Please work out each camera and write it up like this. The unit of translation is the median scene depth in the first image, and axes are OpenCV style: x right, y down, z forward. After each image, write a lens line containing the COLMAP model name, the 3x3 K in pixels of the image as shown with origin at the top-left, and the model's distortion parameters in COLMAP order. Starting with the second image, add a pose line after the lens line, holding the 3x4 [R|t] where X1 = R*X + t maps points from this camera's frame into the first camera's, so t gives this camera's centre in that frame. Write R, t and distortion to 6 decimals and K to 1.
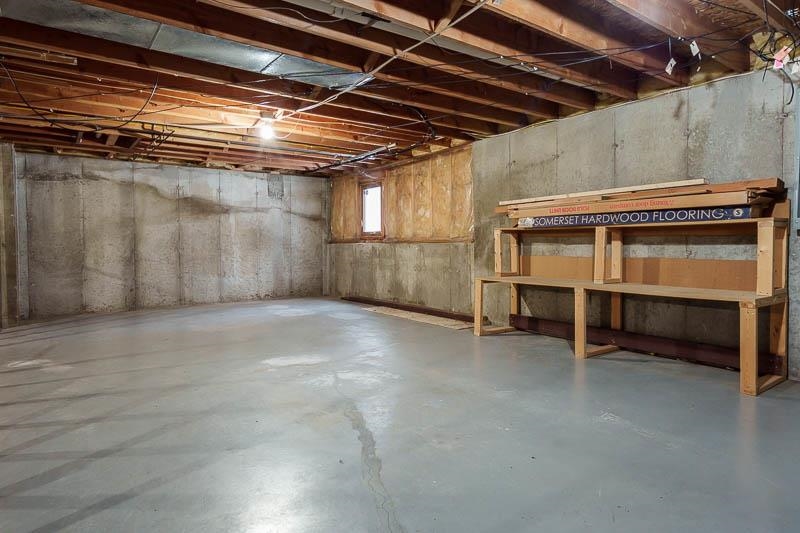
lens RADIAL K [[468.1, 0, 399.9], [0, 468.1, 253.6], [0, 0, 1]] dist [0.001583, -0.000306]
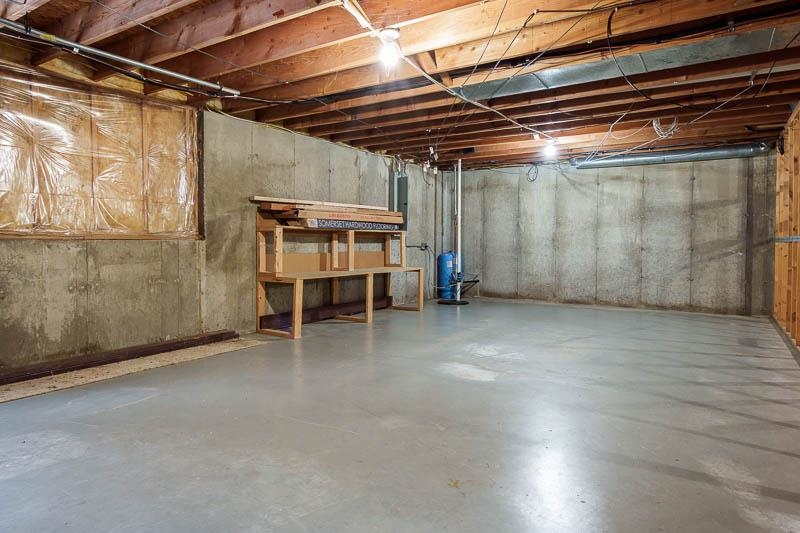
lens RADIAL K [[493.4, 0, 399.1], [0, 493.4, 247.6], [0, 0, 1]] dist [0.013177, 0.001344]
pose [[-0.349652, -0.009106, 0.936835, -0.911511], [0.016034, 0.999748, 0.015702, -0.024098], [-0.936742, 0.020511, -0.349418, 1.244552]]
